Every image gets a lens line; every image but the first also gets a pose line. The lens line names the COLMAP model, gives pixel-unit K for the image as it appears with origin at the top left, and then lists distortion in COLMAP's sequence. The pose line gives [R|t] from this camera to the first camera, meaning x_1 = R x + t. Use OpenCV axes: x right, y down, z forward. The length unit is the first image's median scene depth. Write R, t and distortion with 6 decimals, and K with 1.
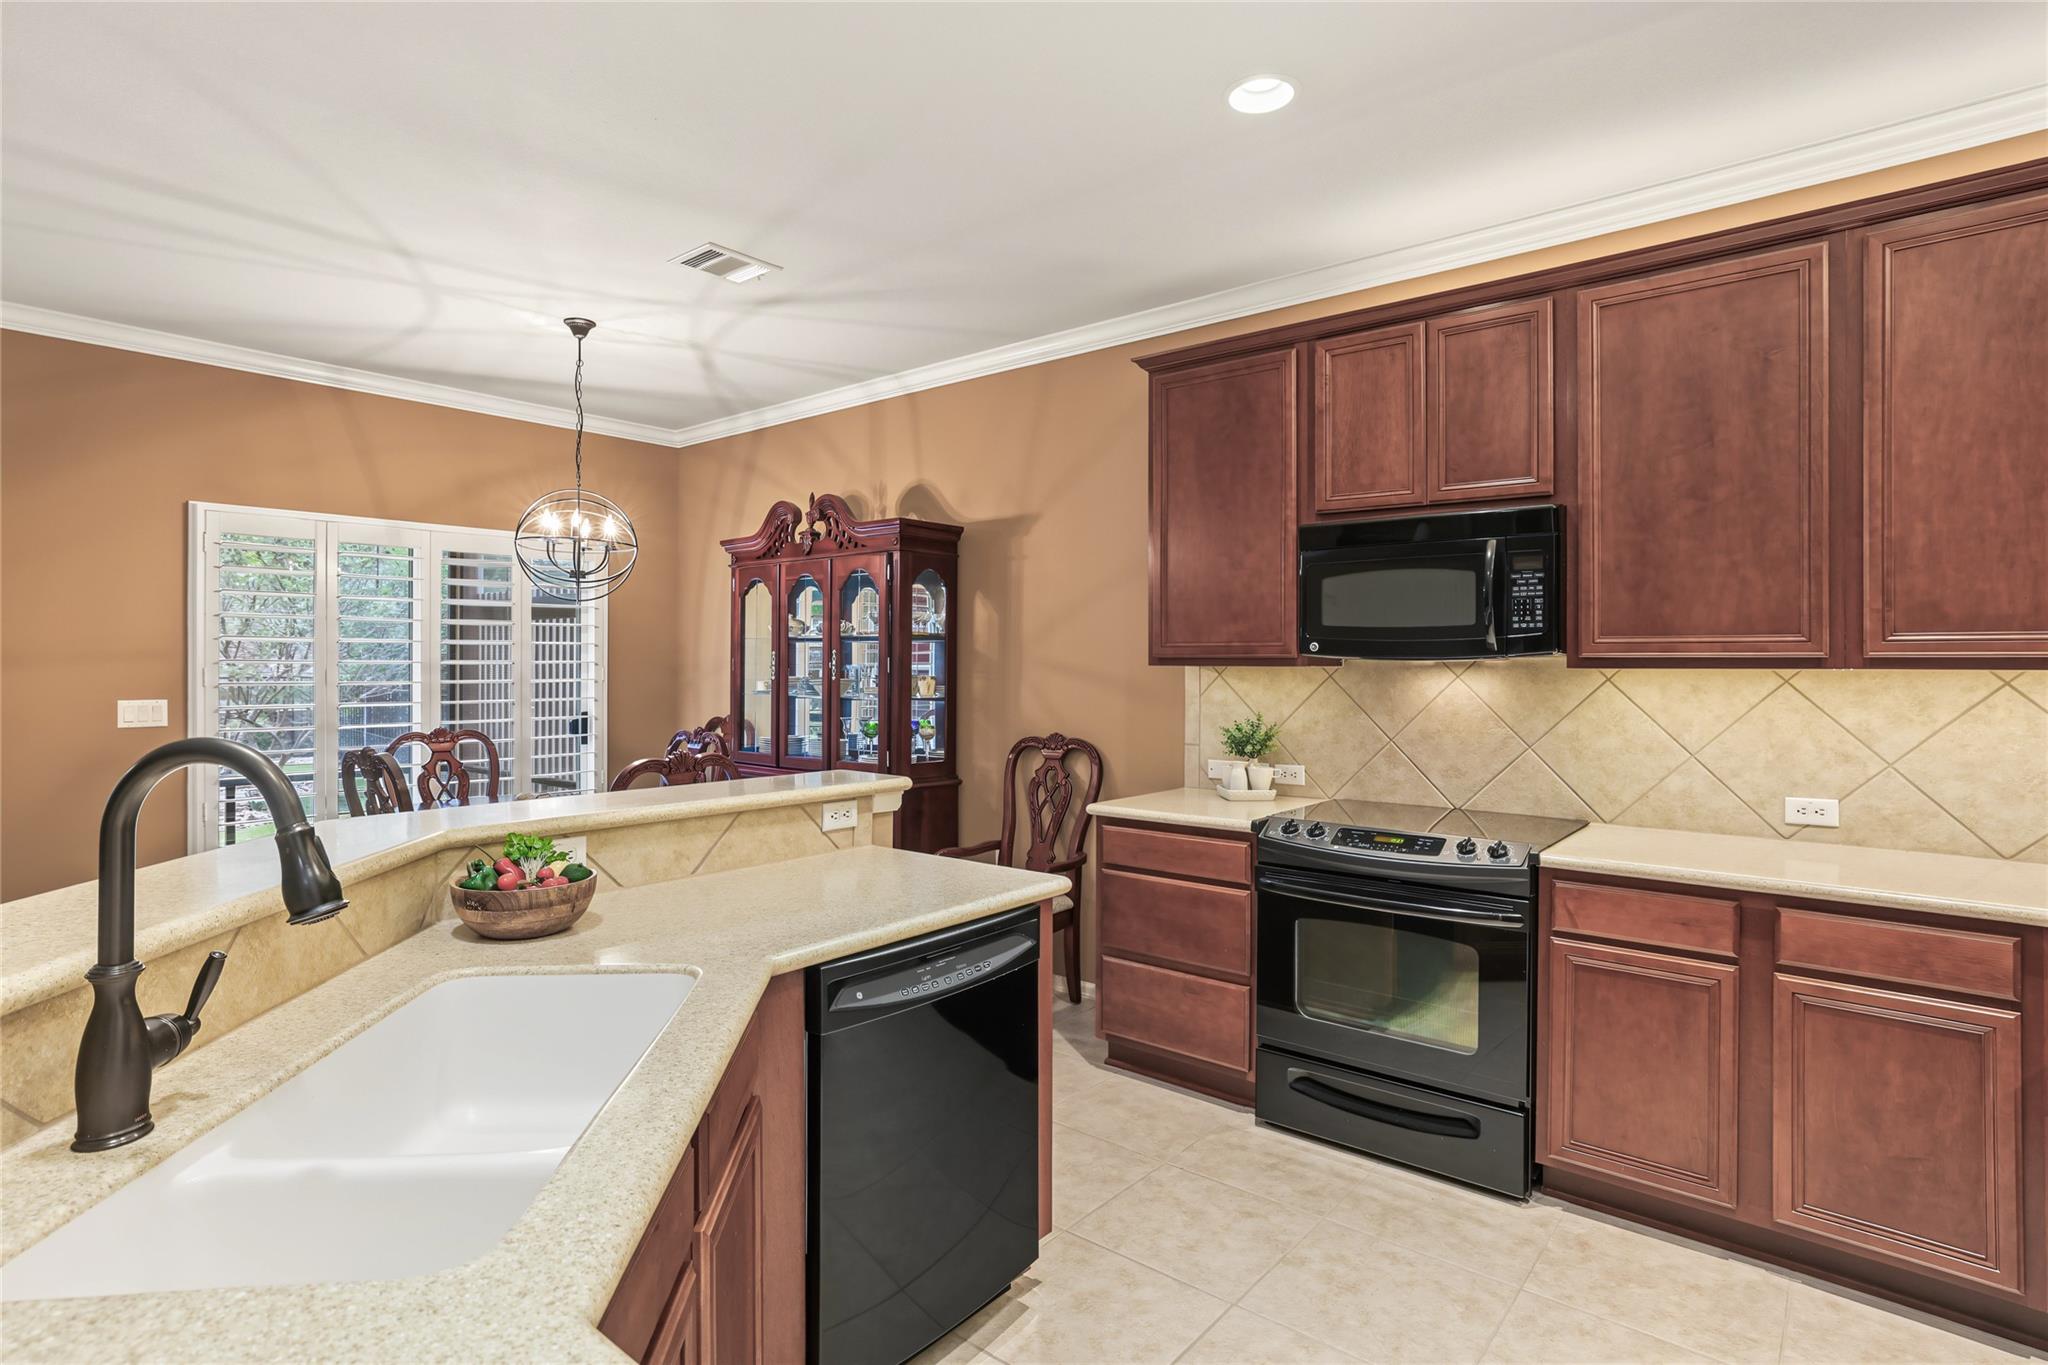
lens RADIAL K [[1054.4, 0, 1024.2], [0, 1054.4, 663.9], [0, 0, 1]] dist [-0.025406, 0.000782]
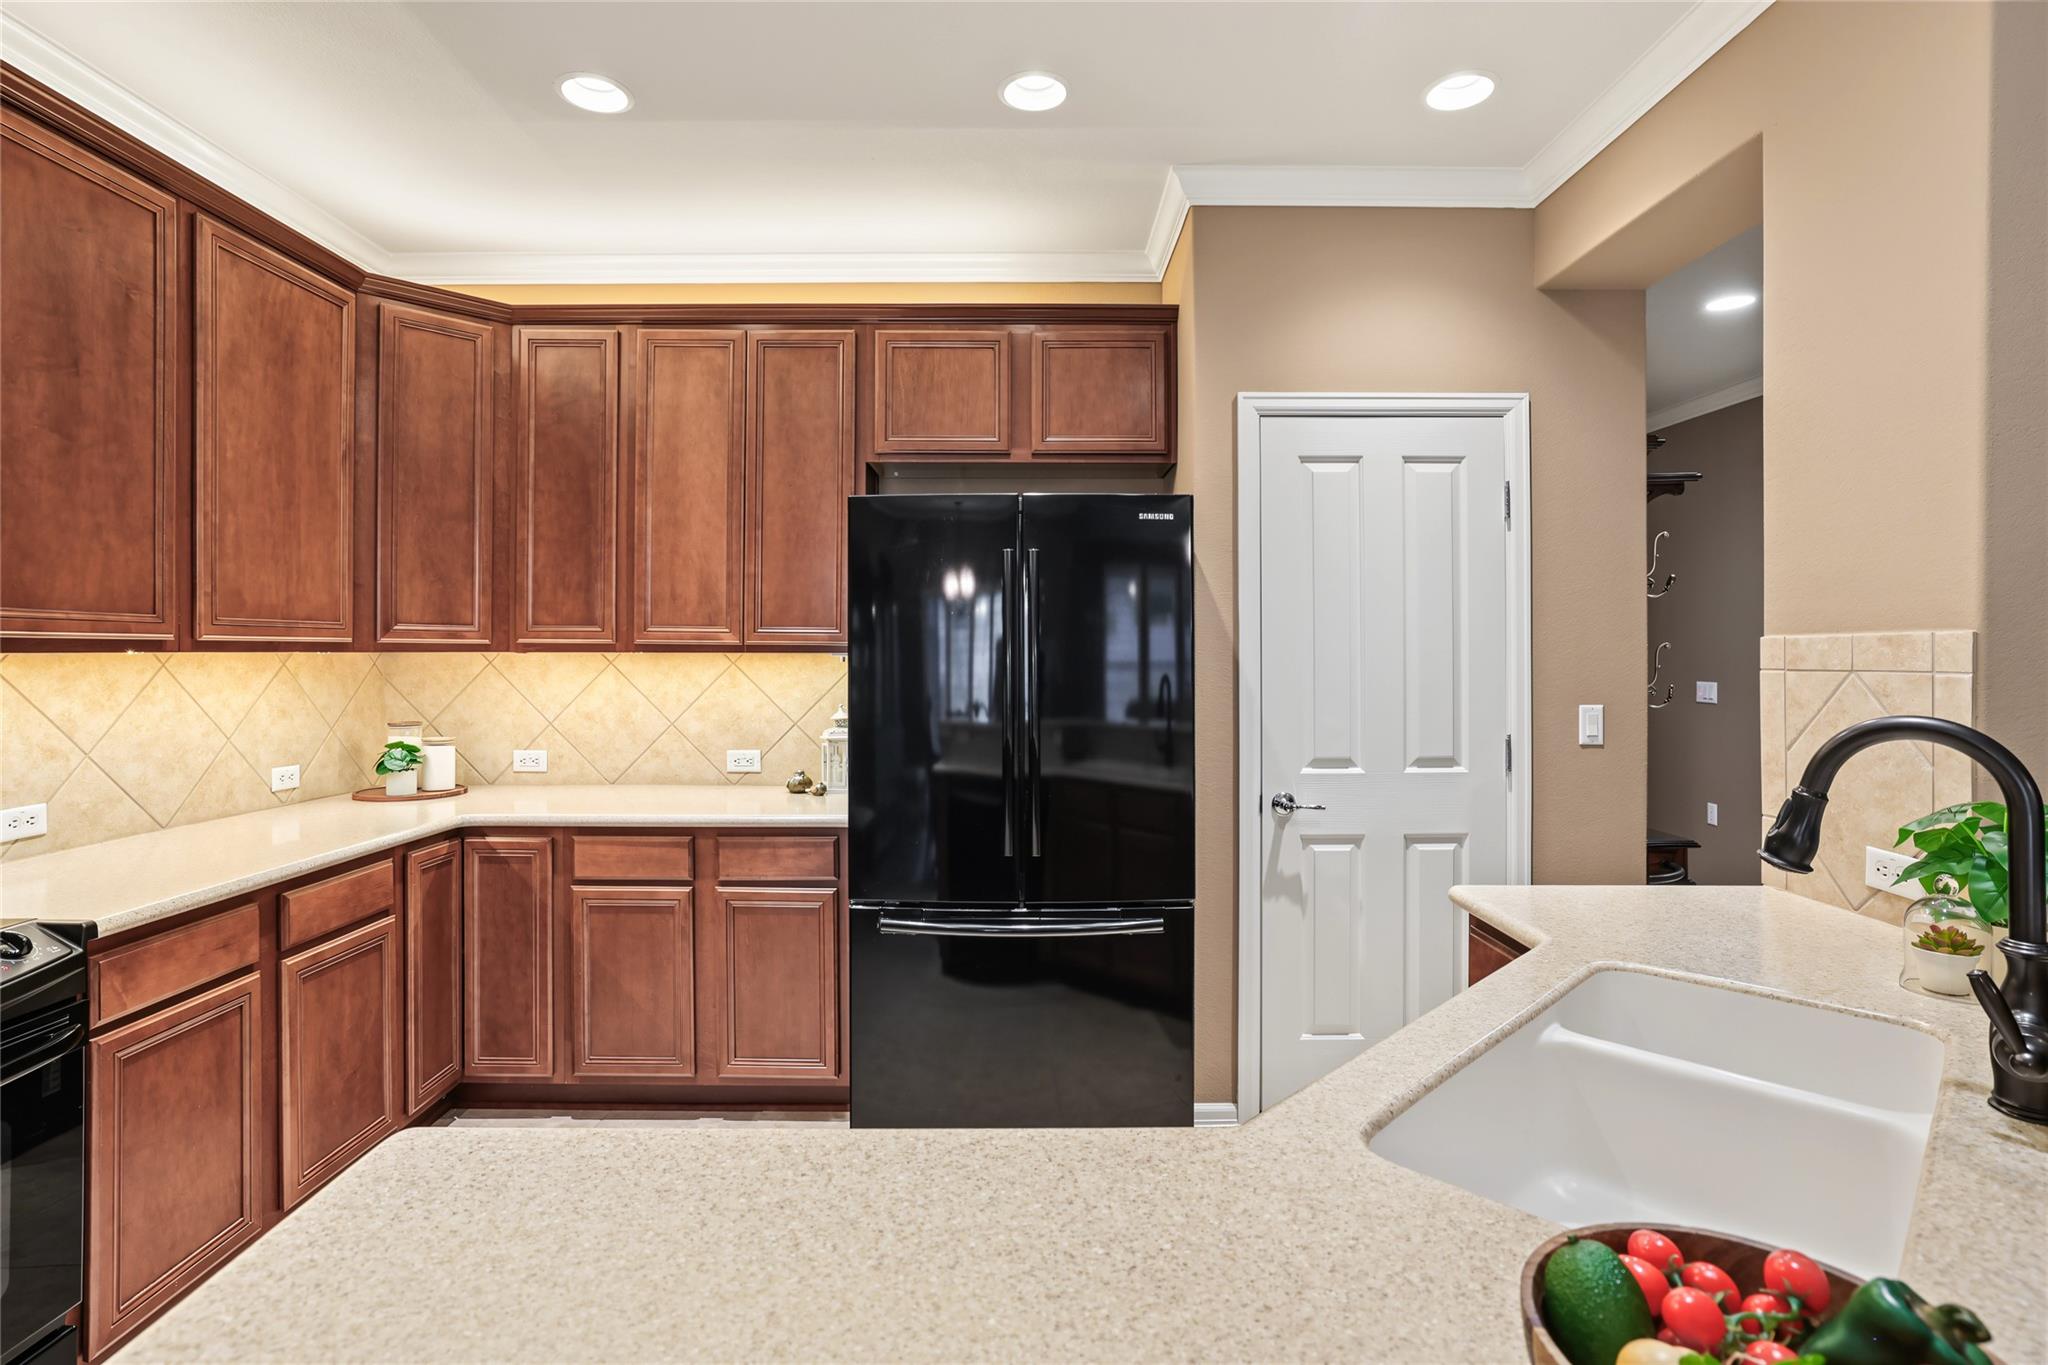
lens RADIAL K [[965.9, 0, 1018.6], [0, 965.9, 644.6], [0, 0, 1]] dist [0.003520, 0.004994]
pose [[-0.651534, 0.001460, 0.758618, -0.381699], [-0.002448, 0.999989, -0.004027, -0.000369], [-0.758616, -0.004480, -0.651523, 0.947733]]
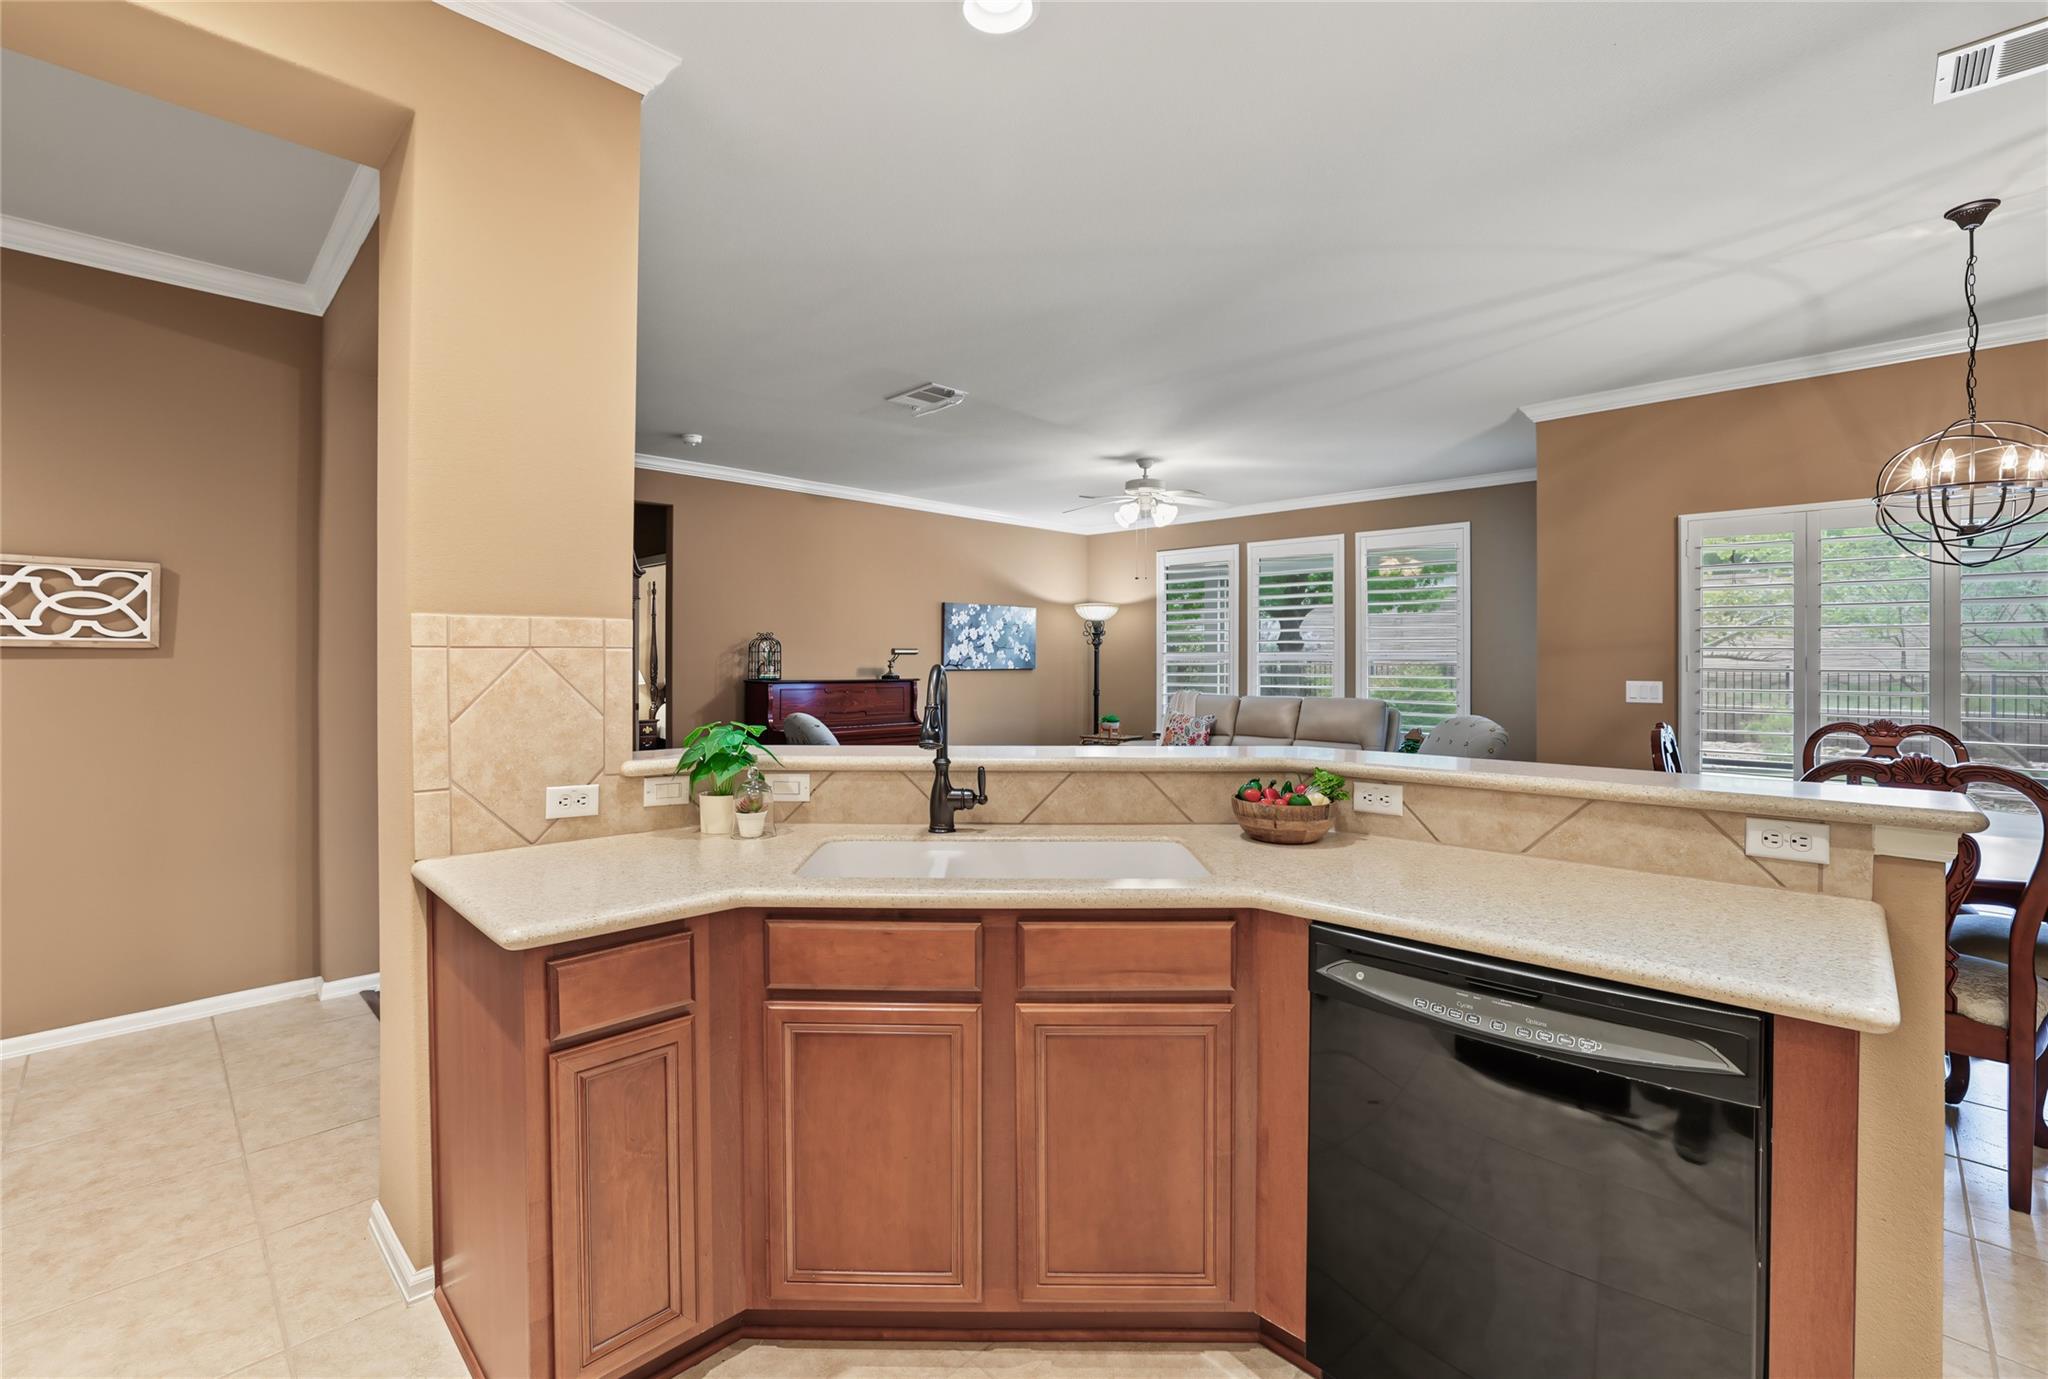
lens RADIAL K [[886.7, 0, 1019.5], [0, 886.7, 671.7], [0, 0, 1]] dist [-0.000133, -0.000263]
pose [[-0.070626, 0.008950, -0.997463, 0.462682], [-0.002652, 0.999955, 0.009160, 0.026250], [0.997499, 0.003293, -0.070599, 0.532895]]
